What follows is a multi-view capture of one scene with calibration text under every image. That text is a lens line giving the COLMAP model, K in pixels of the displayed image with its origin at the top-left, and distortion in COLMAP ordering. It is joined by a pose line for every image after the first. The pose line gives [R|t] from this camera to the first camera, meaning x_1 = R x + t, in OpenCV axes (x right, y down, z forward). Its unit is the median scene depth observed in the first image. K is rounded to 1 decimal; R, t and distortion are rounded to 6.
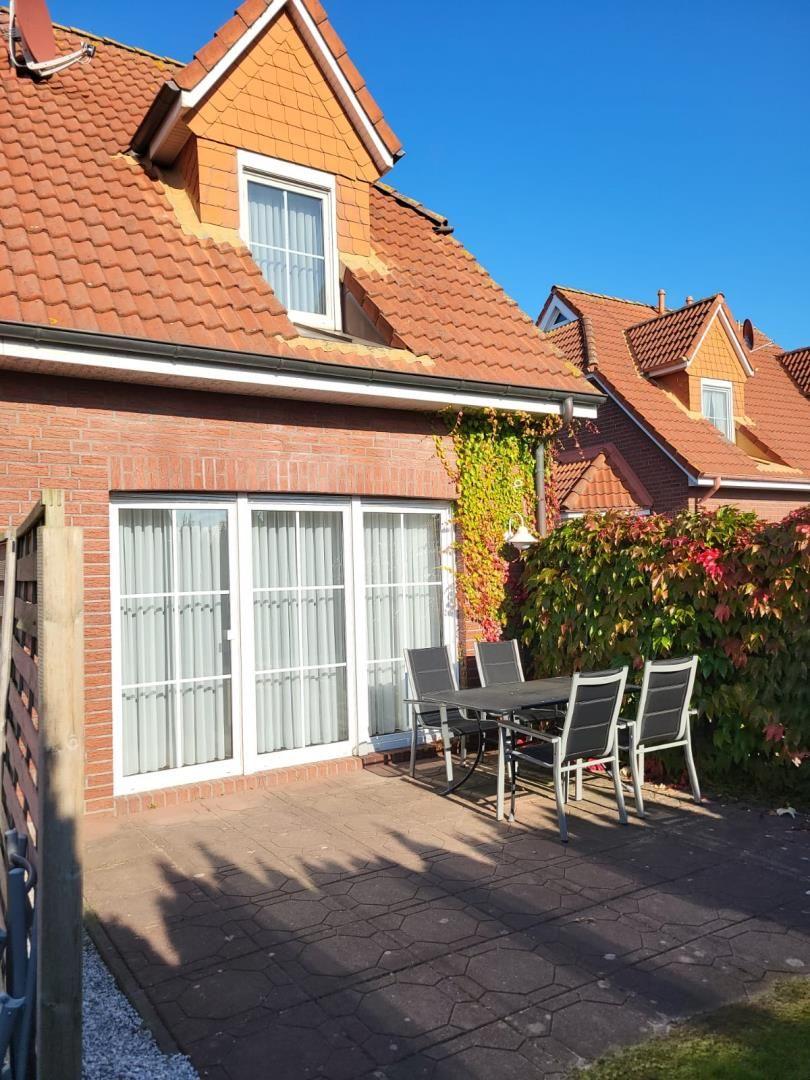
lens RADIAL K [[818.9, 0, 402.5], [0, 818.9, 542.9], [0, 0, 1]] dist [0.037470, 0.000486]
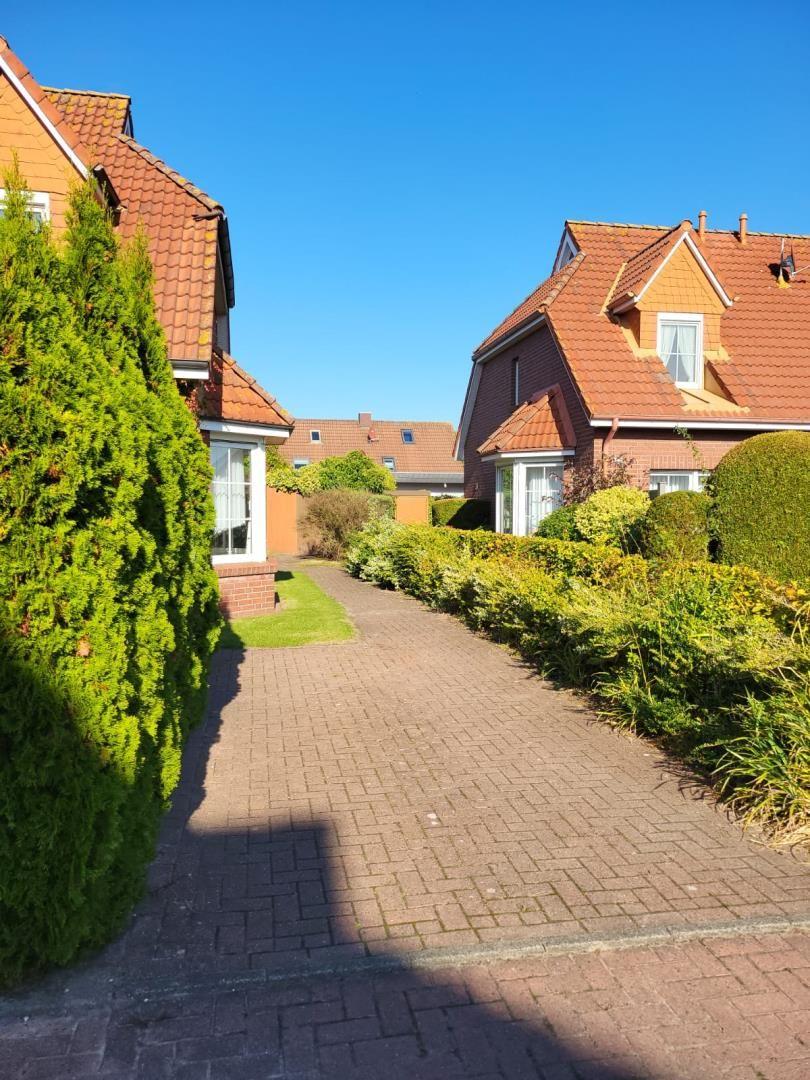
lens RADIAL K [[818.9, 0, 410.3], [0, 818.9, 548.0], [0, 0, 1]] dist [0.037470, 0.000486]
pose [[0.929884, 0.048015, -0.364706, 0.510848], [-0.016686, 0.995930, 0.088573, -0.006633], [0.367475, -0.076277, 0.926900, -0.026819]]
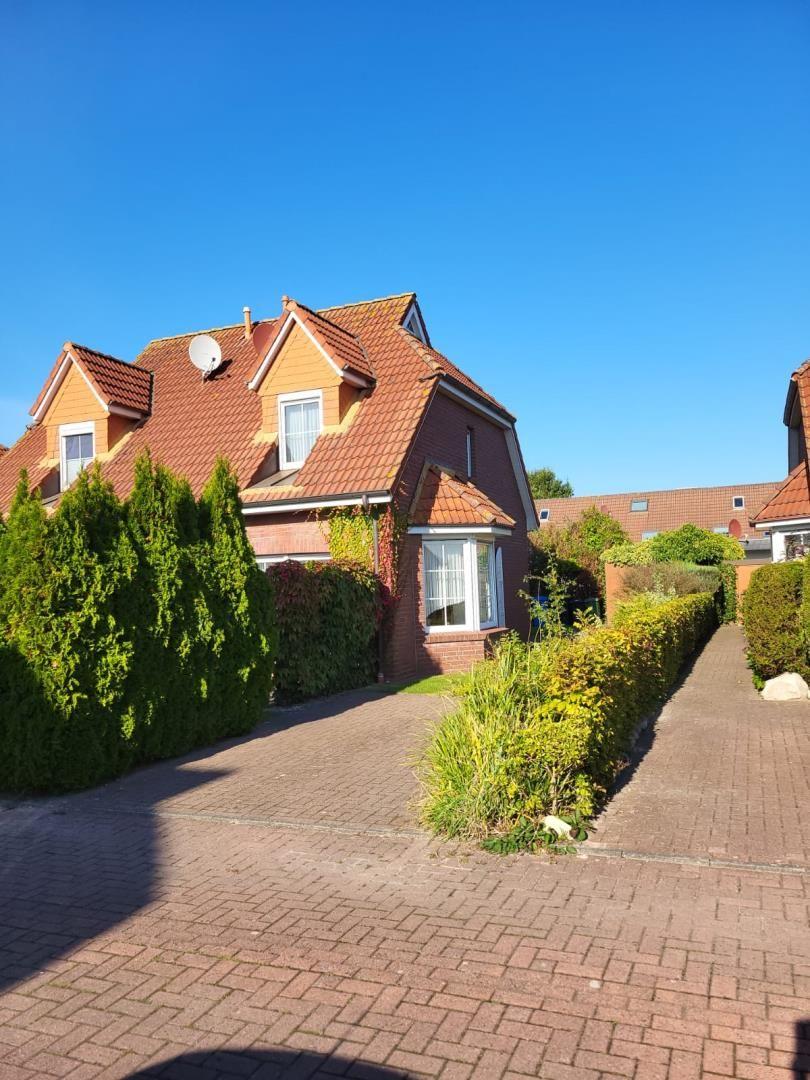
lens RADIAL K [[818.9, 0, 402.6], [0, 818.9, 534.9], [0, 0, 1]] dist [0.037470, 0.000486]
pose [[0.568467, -0.045747, -0.821433, 0.876057], [0.047051, 0.998626, -0.023054, -0.019939], [0.821359, -0.025544, 0.569839, 0.011824]]
